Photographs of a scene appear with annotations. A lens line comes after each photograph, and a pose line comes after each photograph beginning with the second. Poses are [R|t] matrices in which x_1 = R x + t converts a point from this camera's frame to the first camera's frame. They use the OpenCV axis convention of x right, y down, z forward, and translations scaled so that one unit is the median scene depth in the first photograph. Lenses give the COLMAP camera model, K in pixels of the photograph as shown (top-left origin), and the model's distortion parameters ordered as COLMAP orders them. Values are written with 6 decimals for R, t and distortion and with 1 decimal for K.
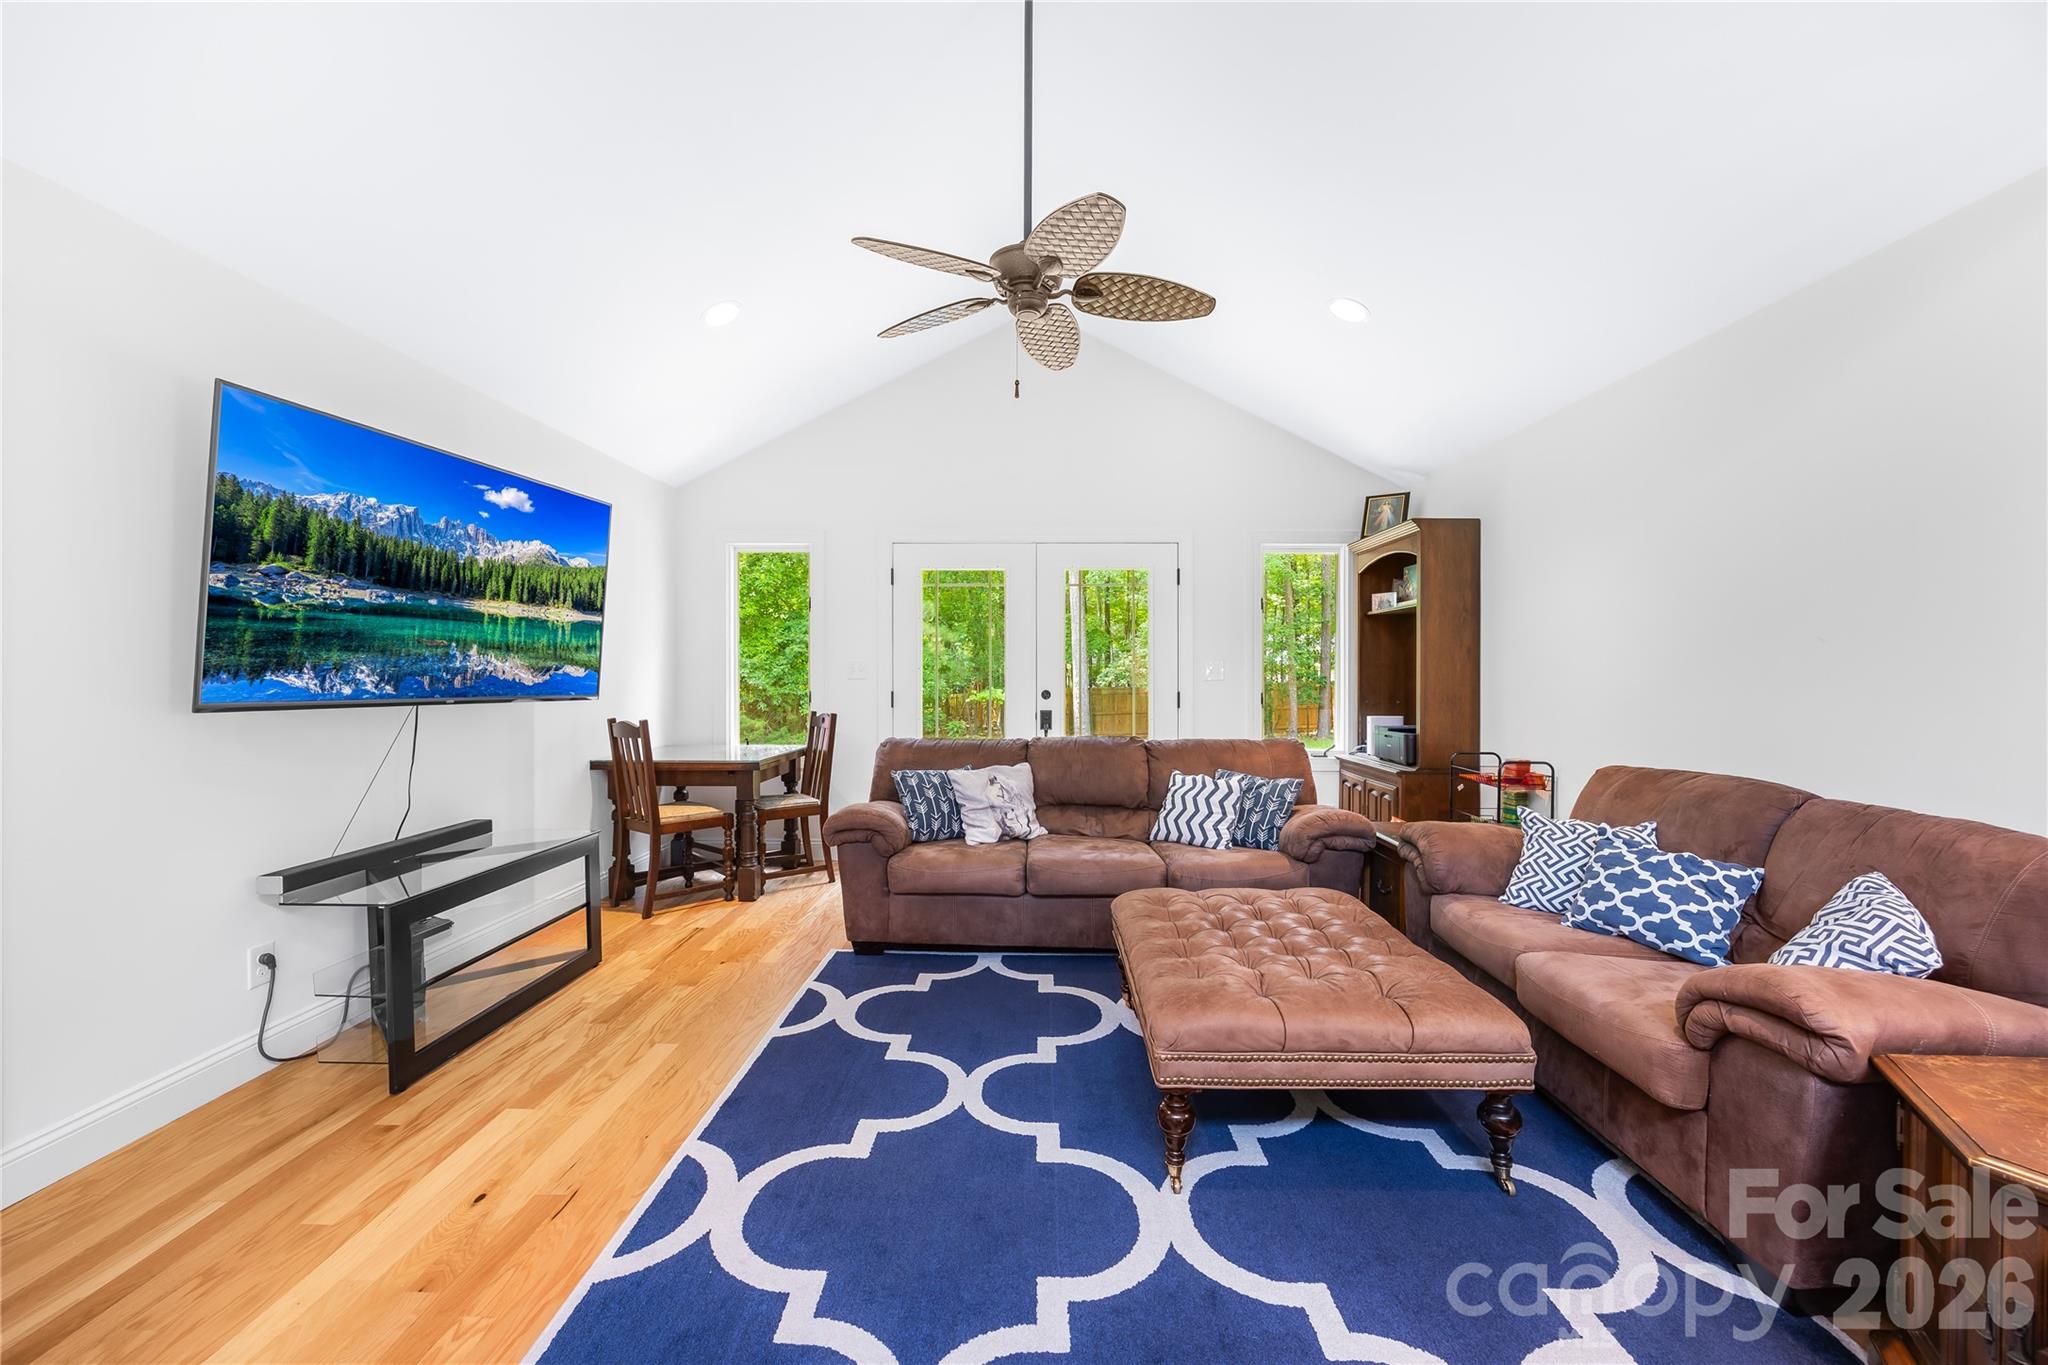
lens RADIAL K [[835.1, 0, 1004.0], [0, 835.1, 672.3], [0, 0, 1]] dist [0.001822, 0.000116]
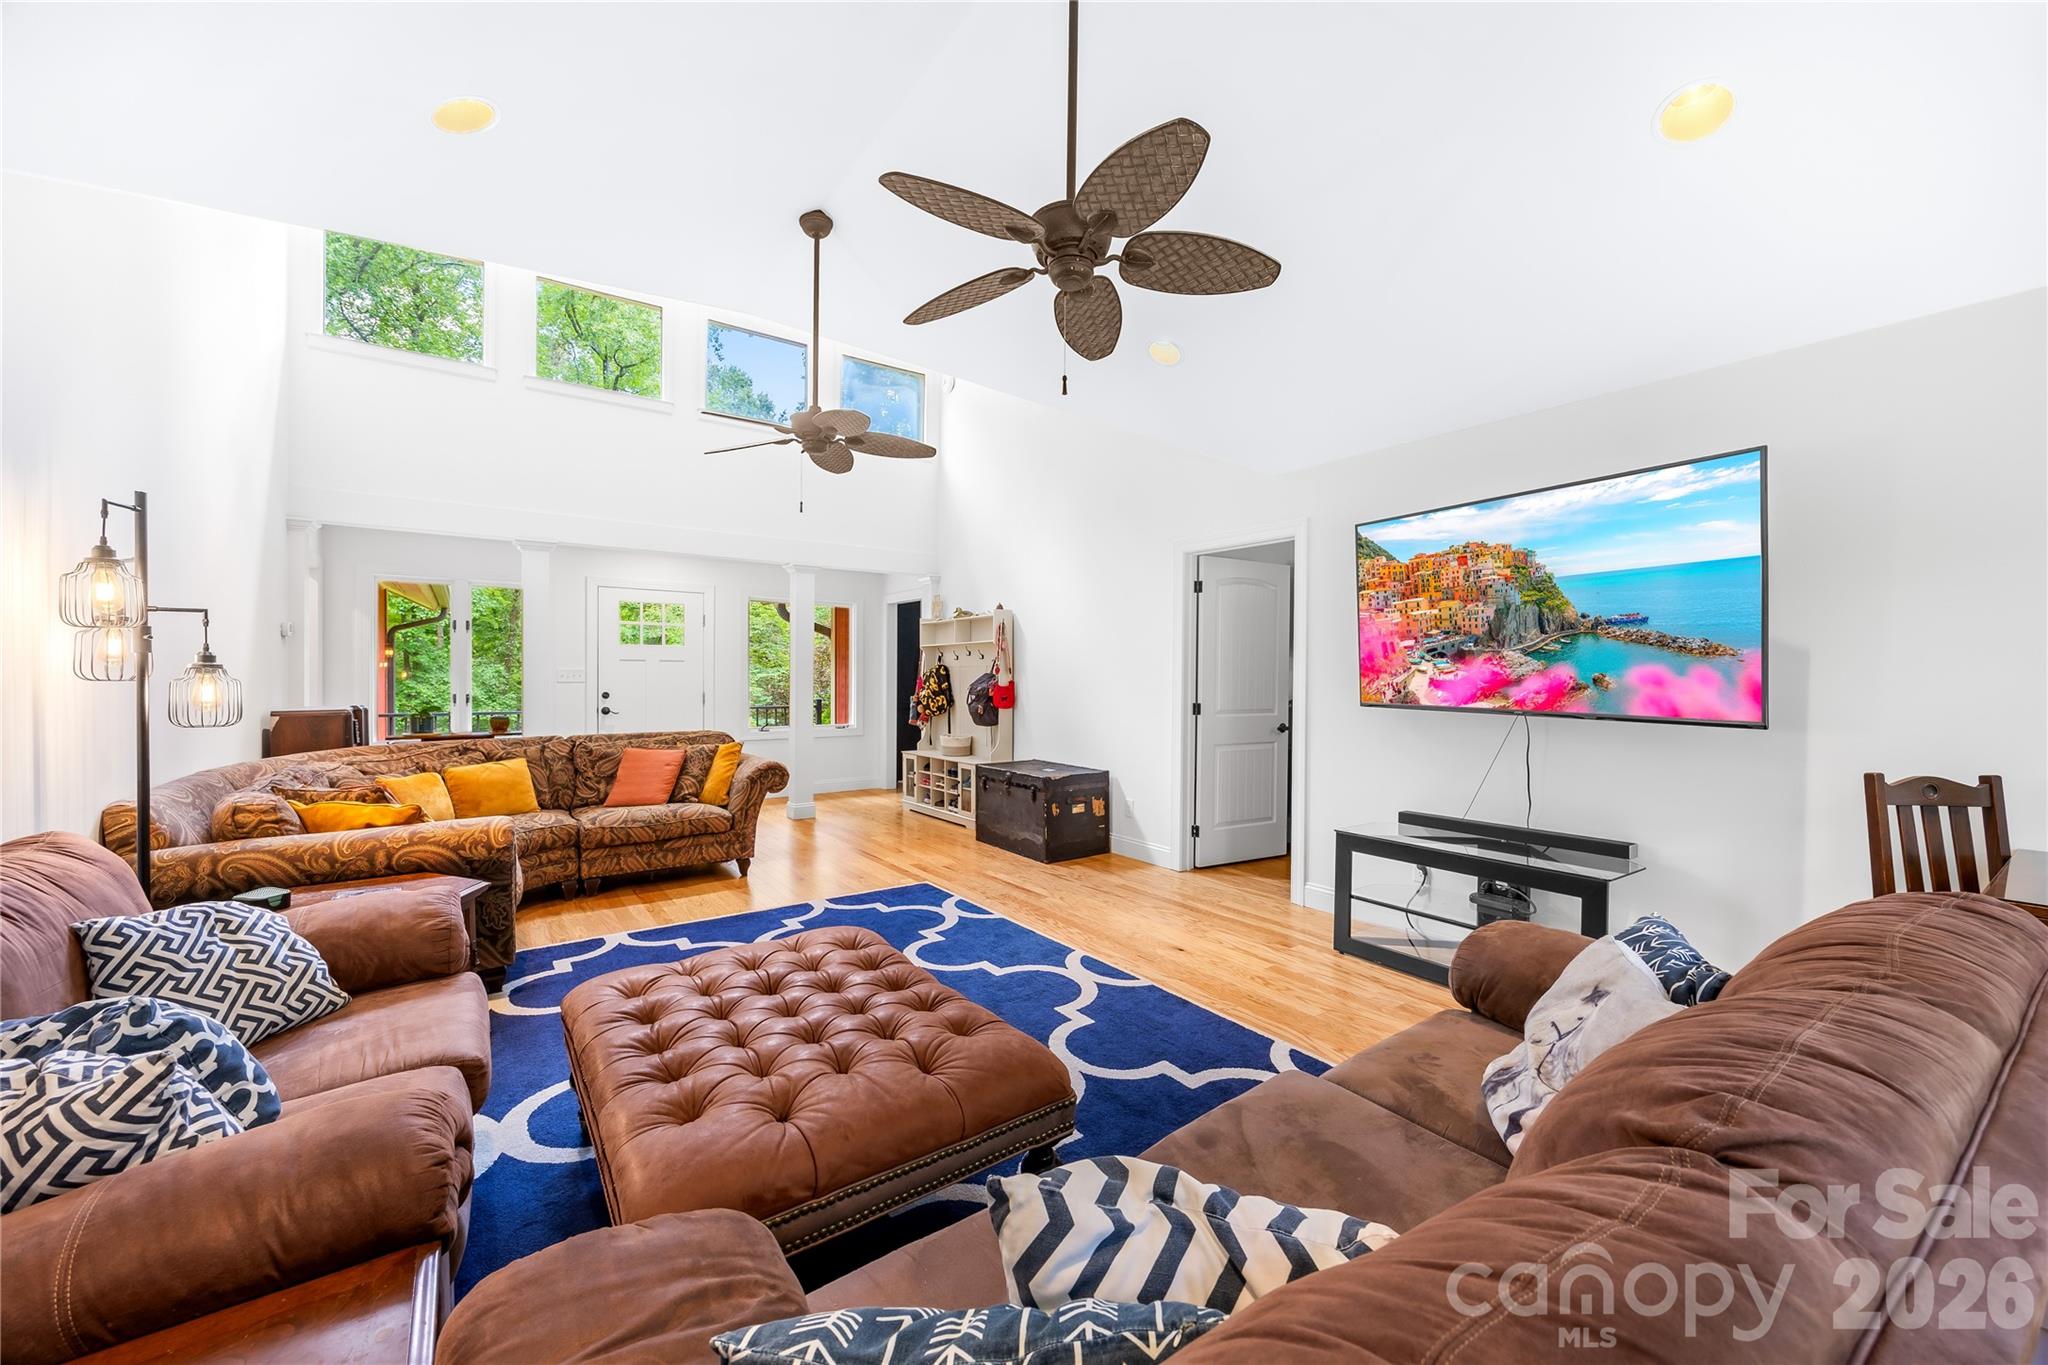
lens RADIAL K [[774.7, 0, 1035.1], [0, 774.7, 665.7], [0, 0, 1]] dist [-0.002506, 0.000007]
pose [[-0.792798, -0.018116, -0.609215, 0.410905], [-0.002804, 0.999656, -0.026078, 0.002922], [0.609478, -0.018966, -0.792576, 1.198659]]
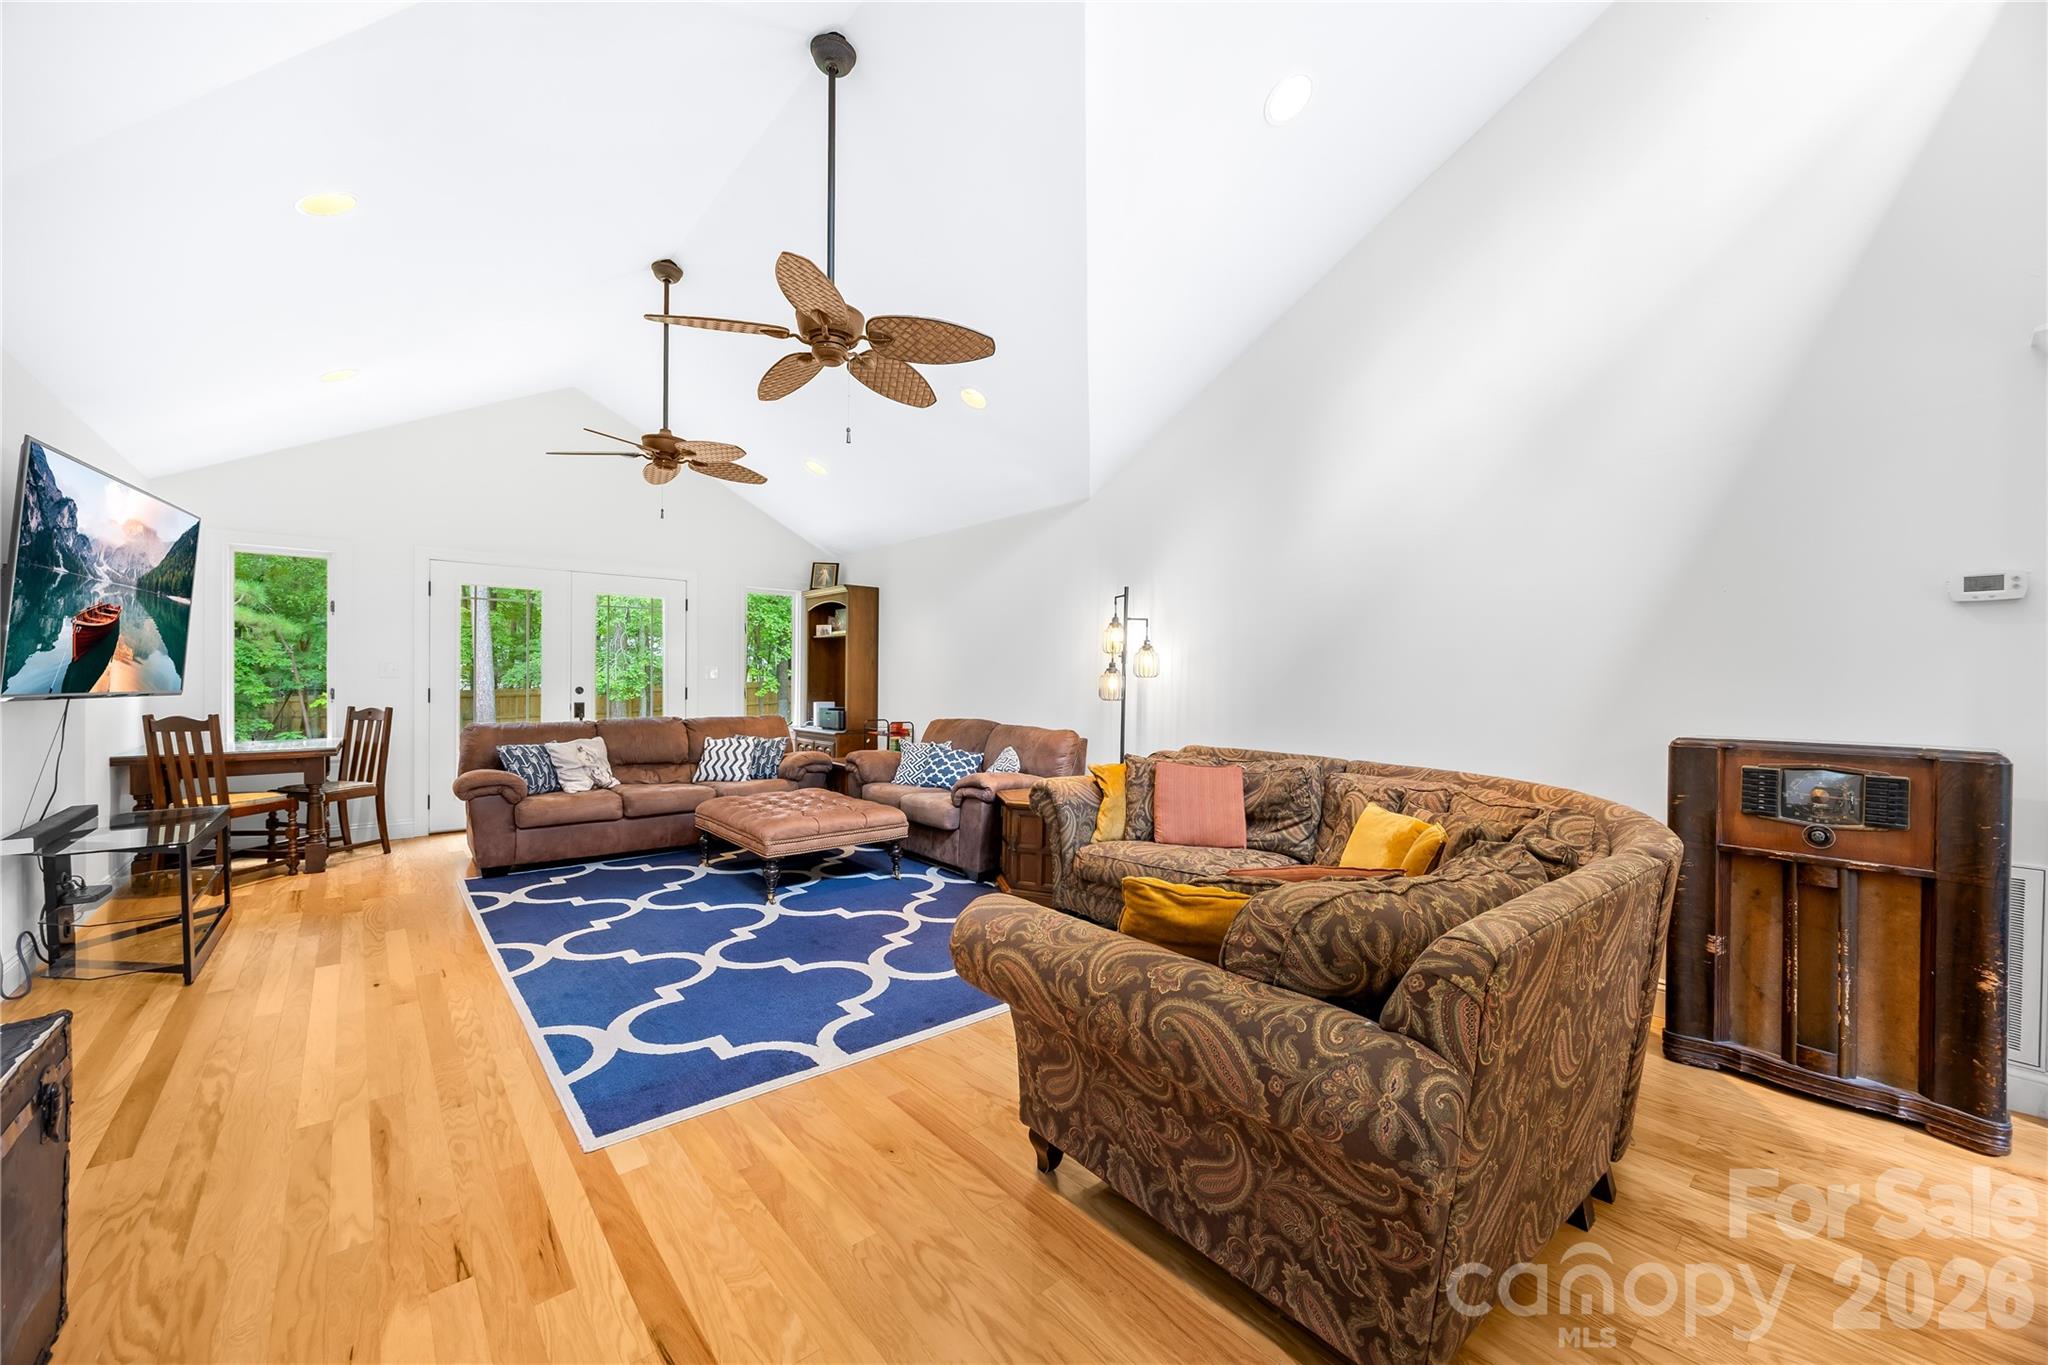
lens RADIAL K [[799.0, 0, 1031.2], [0, 799.0, 670.7], [0, 0, 1]] dist [-0.002198, -0.000096]
pose [[0.743337, 0.009009, 0.668856, -0.392624], [-0.006660, 0.999959, -0.006067, -0.000667], [-0.668883, 0.000055, 0.743367, -0.580443]]
